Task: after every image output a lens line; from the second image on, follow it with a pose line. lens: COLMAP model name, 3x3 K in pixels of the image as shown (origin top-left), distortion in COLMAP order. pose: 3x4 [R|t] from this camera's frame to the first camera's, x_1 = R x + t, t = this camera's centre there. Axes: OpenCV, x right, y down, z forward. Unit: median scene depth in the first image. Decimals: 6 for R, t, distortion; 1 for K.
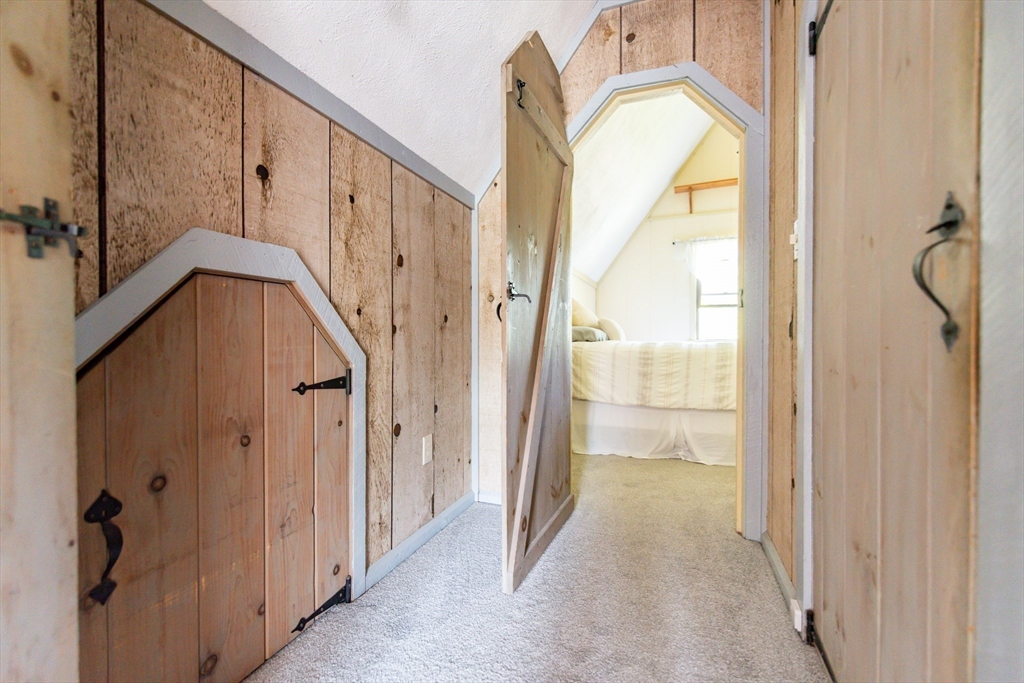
lens RADIAL K [[439.2, 0, 513.0], [0, 439.2, 344.8], [0, 0, 1]] dist [0.001650, -0.000492]
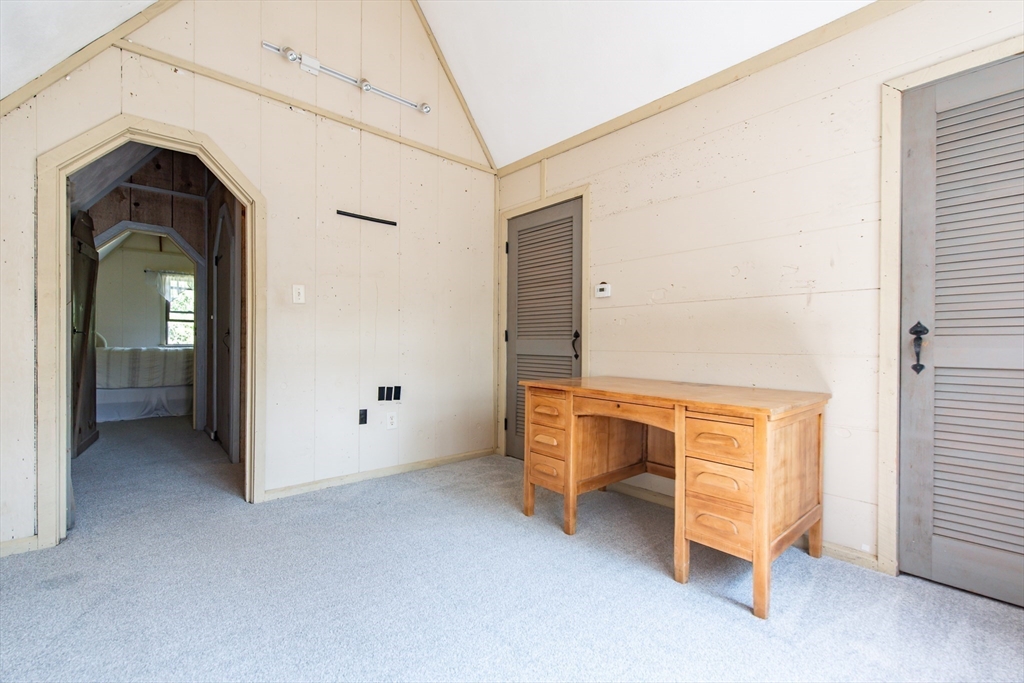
lens RADIAL K [[439.2, 0, 513.0], [0, 439.2, 344.8], [0, 0, 1]] dist [0.001650, -0.000492]
pose [[0.470571, -0.000967, 0.882362, -0.510738], [0.000494, 1.000000, 0.000833, -0.022833], [-0.882362, 0.000044, 0.470571, -1.084892]]
